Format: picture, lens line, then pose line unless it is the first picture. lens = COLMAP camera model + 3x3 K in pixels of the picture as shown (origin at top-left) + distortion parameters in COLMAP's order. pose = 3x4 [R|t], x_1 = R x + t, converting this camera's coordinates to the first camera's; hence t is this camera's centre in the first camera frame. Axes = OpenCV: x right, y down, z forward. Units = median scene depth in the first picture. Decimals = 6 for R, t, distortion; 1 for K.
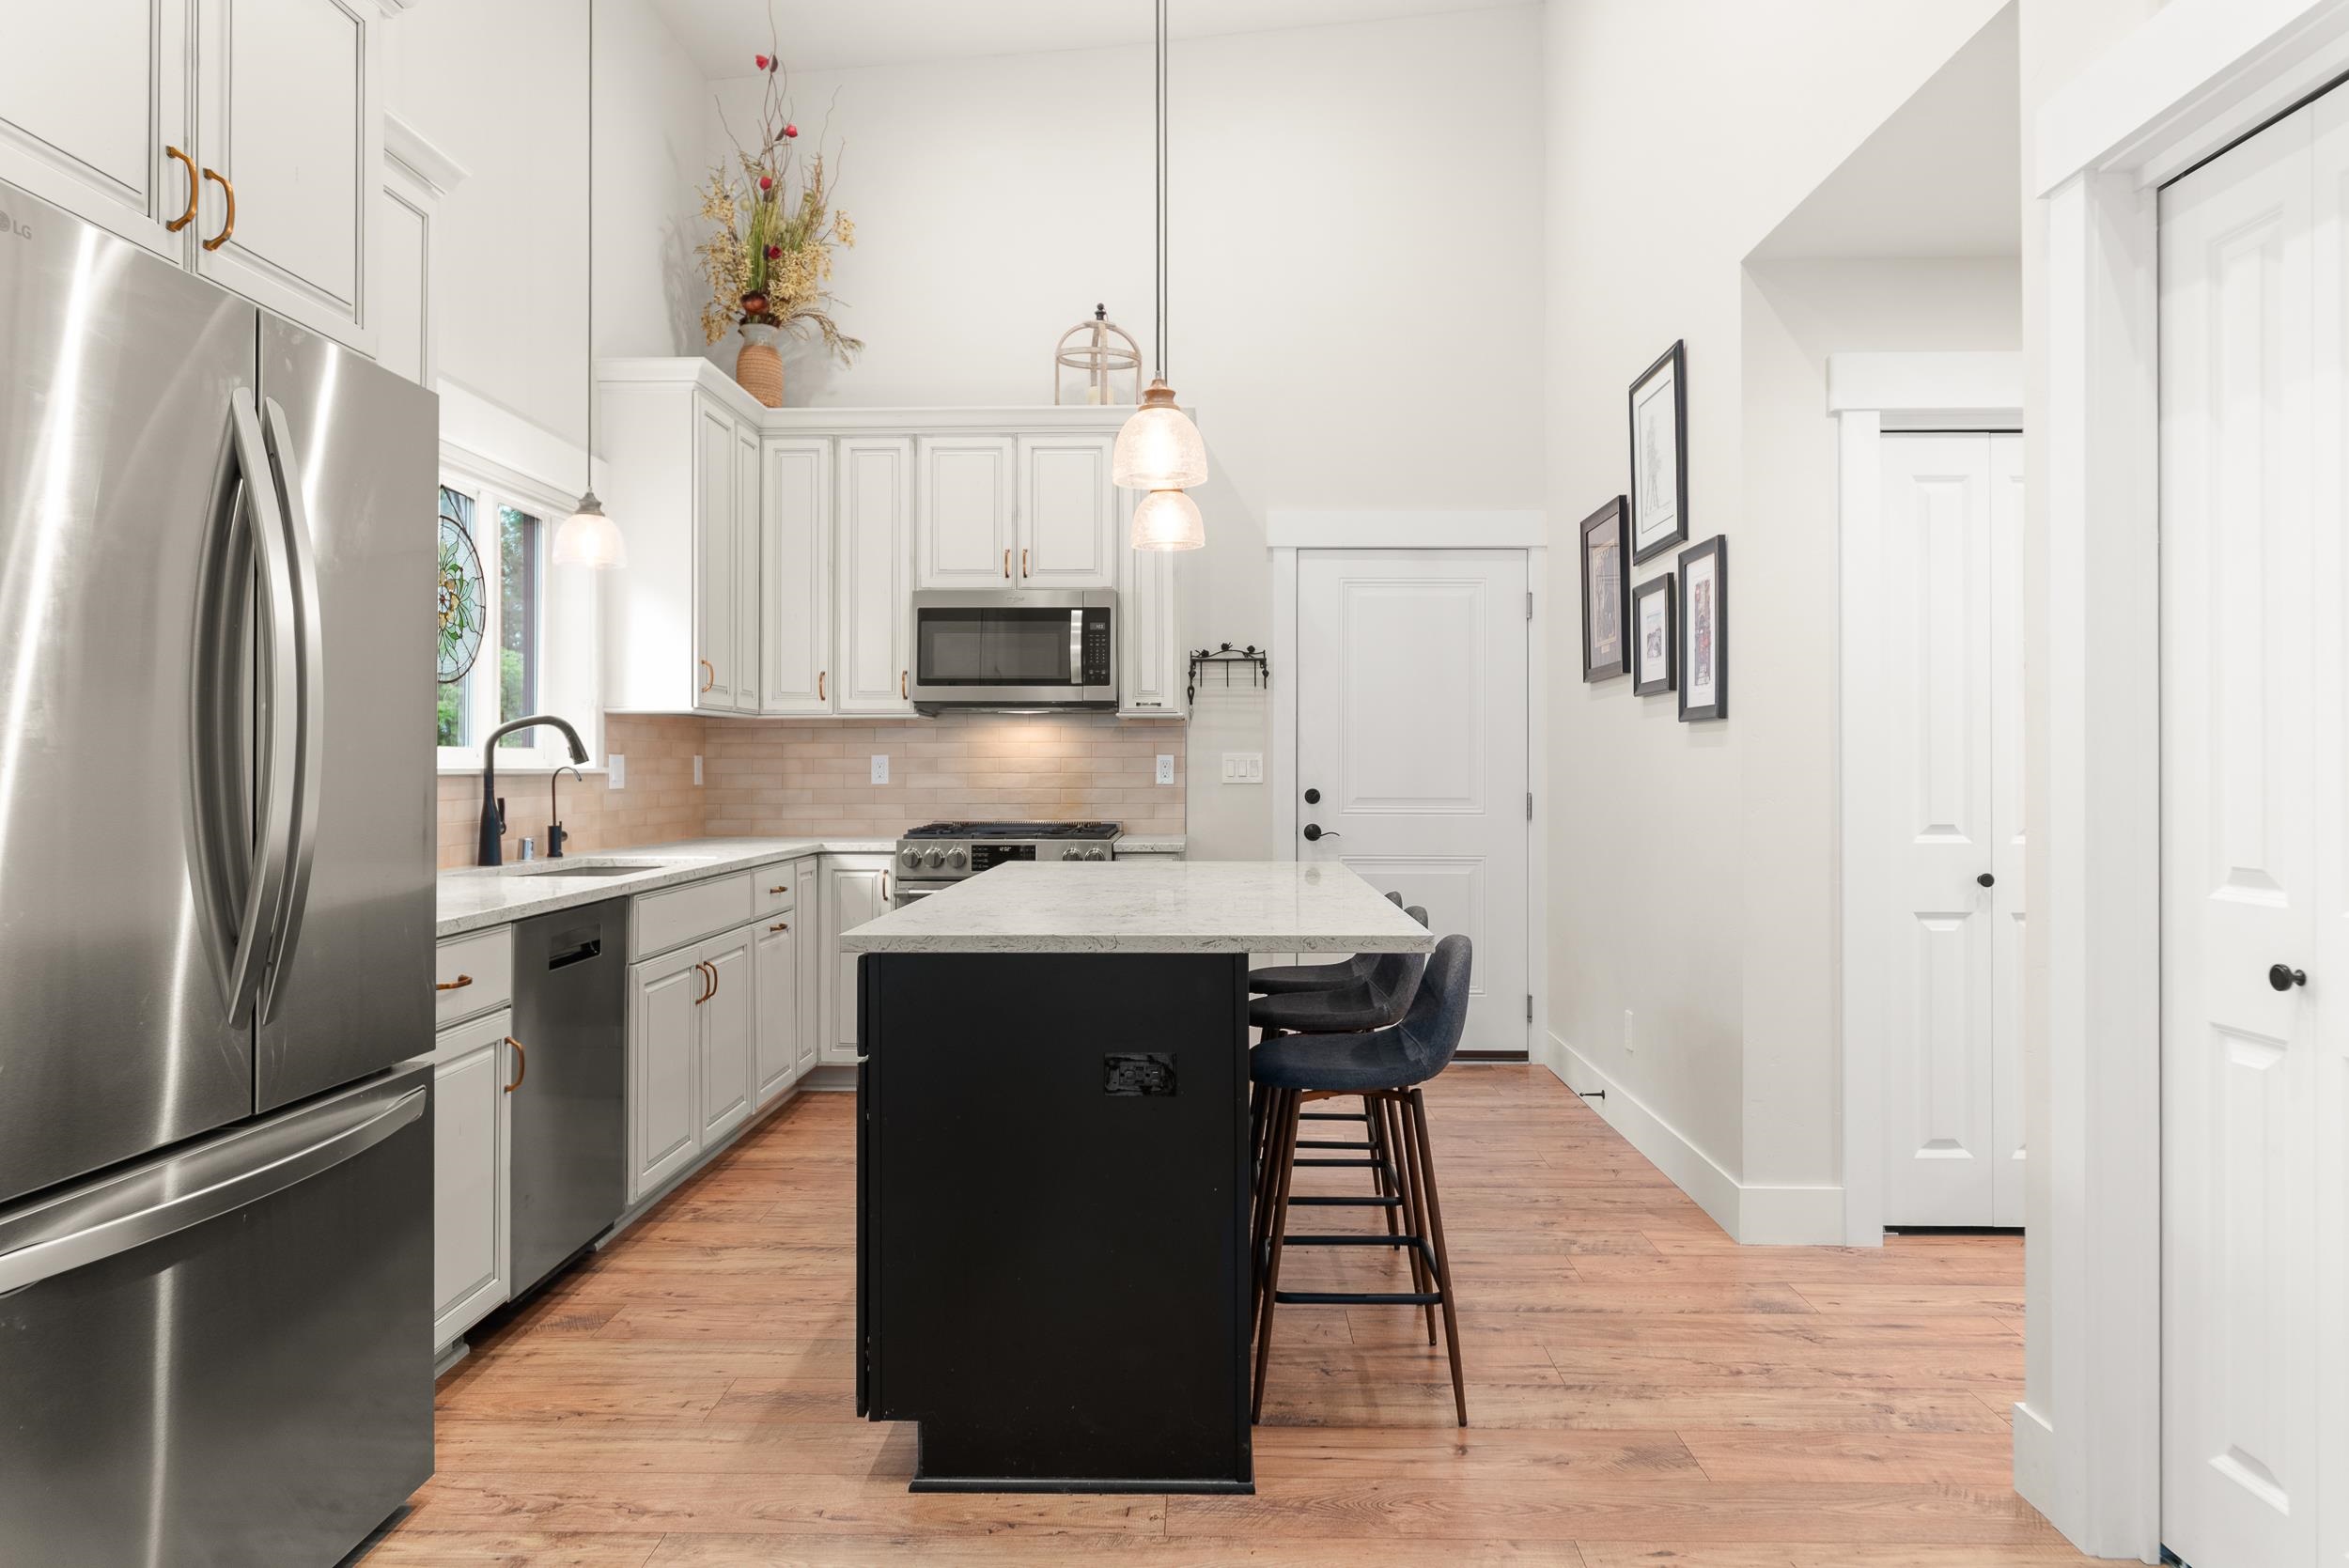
lens RADIAL K [[1473.3, 0, 1171.1], [0, 1473.3, 769.2], [0, 0, 1]] dist [-0.002961, -0.000588]
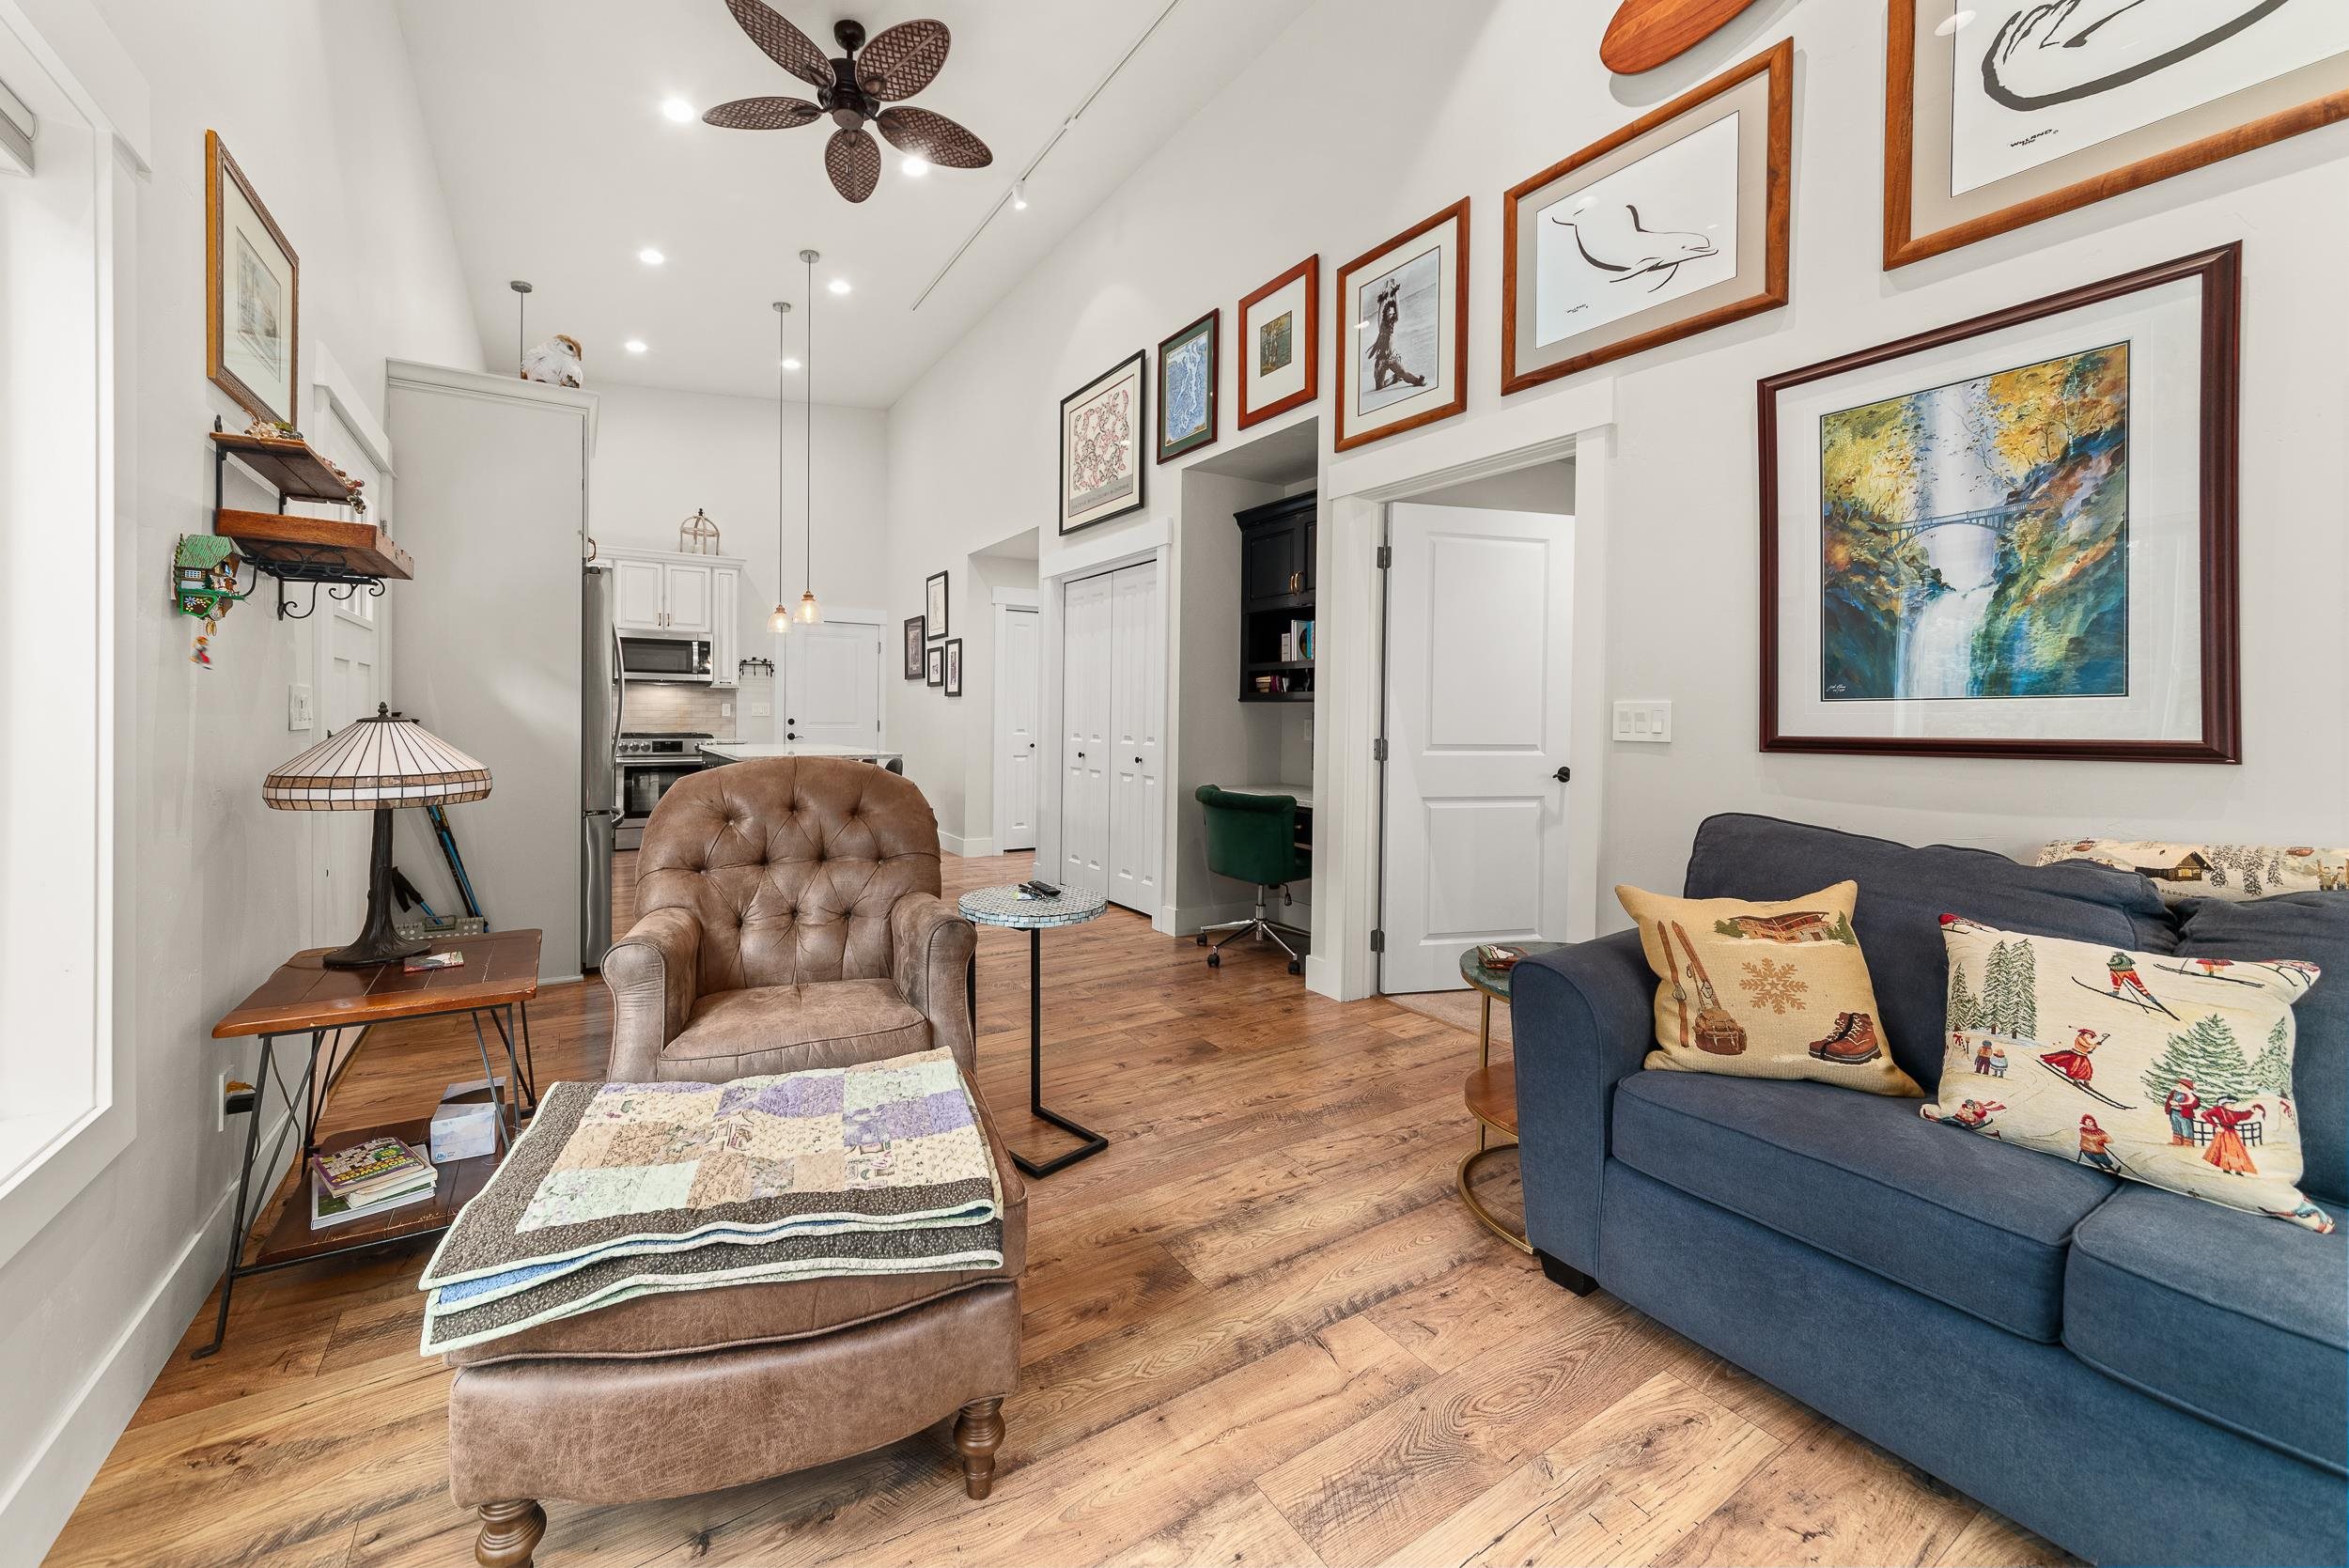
lens RADIAL K [[873.8, 0, 1109.1], [0, 873.8, 720.5], [0, 0, 1]] dist [-0.000099, 0.000000]
pose [[0.838379, 0.004866, 0.545066, -0.350600], [-0.010613, 0.999916, 0.007398, 0.000814], [-0.544985, -0.011988, 0.838360, -0.691695]]
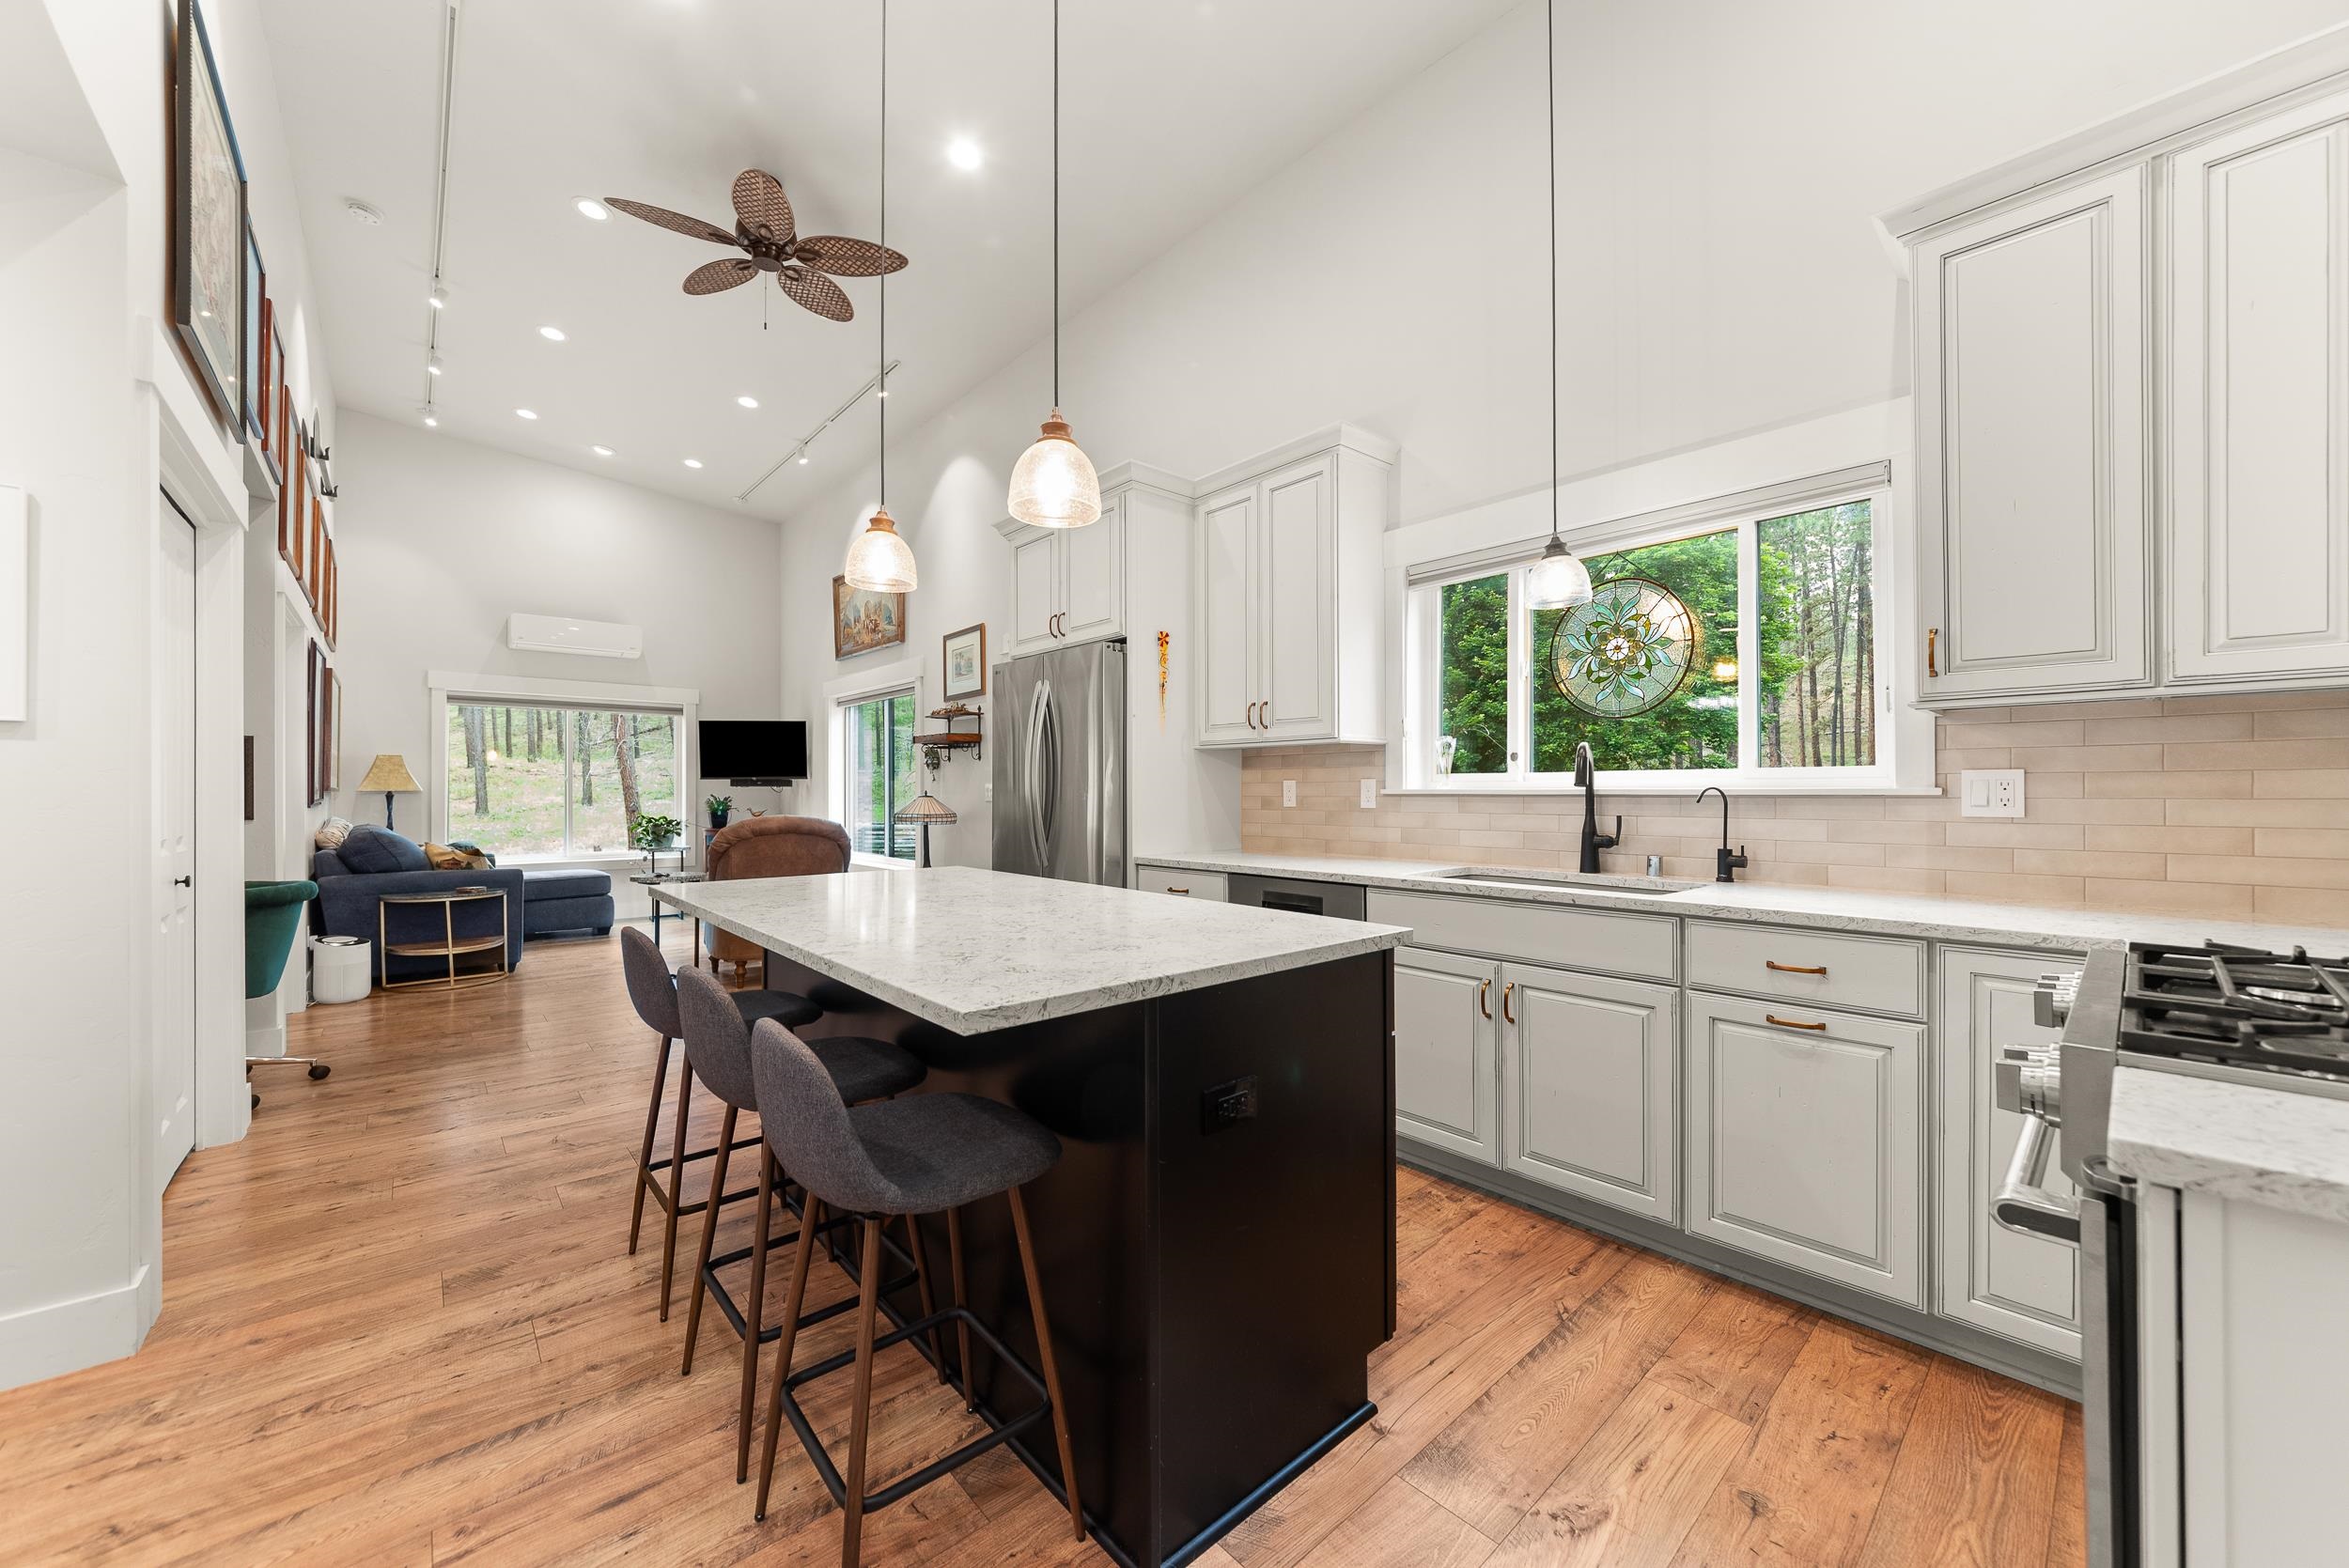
lens RADIAL K [[863.0, 0, 1173.3], [0, 863.0, 792.5], [0, 0, 1]] dist [0.000764, 0.000490]
pose [[-0.725849, -0.002098, -0.687851, 0.325082], [0.006613, 0.999928, -0.010028, 0.006570], [0.687822, -0.011827, -0.725783, 1.625651]]
